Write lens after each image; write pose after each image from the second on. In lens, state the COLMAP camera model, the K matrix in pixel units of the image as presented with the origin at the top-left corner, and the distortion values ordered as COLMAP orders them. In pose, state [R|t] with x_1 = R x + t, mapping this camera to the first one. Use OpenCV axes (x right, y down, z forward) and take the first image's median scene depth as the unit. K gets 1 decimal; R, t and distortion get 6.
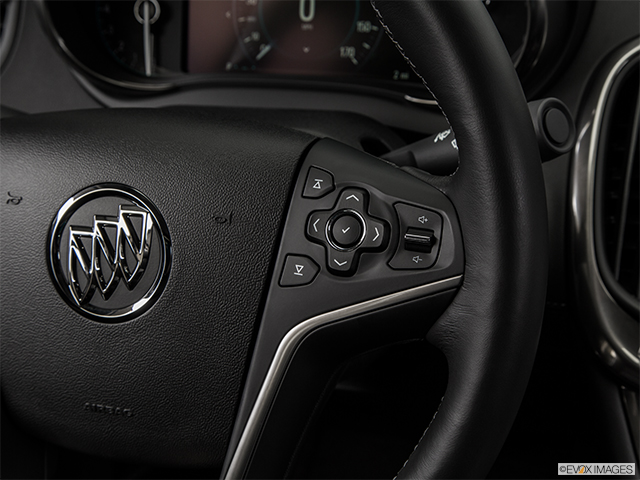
lens RADIAL K [[1039.4, 0, 320.0], [0, 1039.4, 240.0], [0, 0, 1]] dist [0.020531, 0.023939]
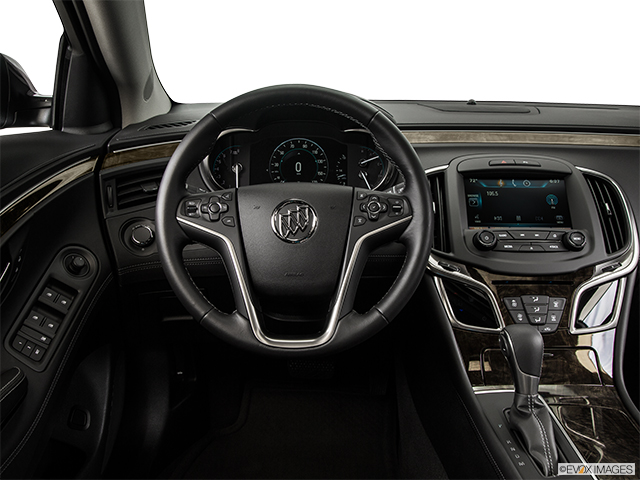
lens RADIAL K [[611.9, 0, 320.0], [0, 611.9, 240.0], [0, 0, 1]] dist [-0.041788, 0.004532]
pose [[0.941701, -0.015499, 0.336094, -0.510543], [0.091990, 0.972736, -0.212889, 0.316079], [-0.323632, 0.231395, 0.917452, -0.458491]]
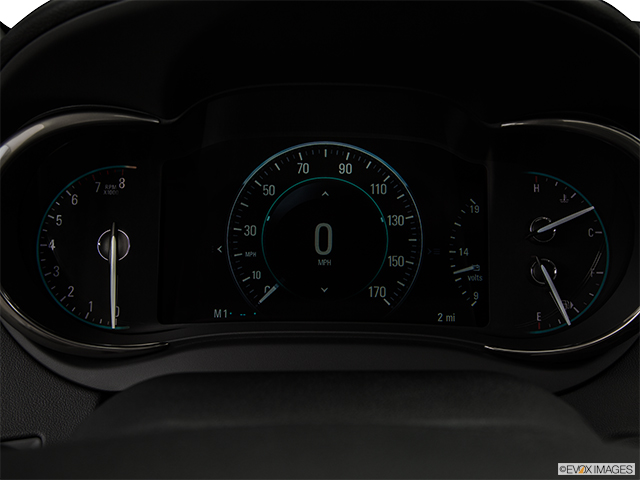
lens RADIAL K [[724.9, 0, 320.0], [0, 724.9, 240.0], [0, 0, 1]] dist [-0.000864, -0.007849]
pose [[0.942370, -0.011252, 0.334384, -0.209094], [0.081667, 0.976939, -0.197282, -0.112046], [-0.324453, 0.213221, 0.921557, 0.481425]]
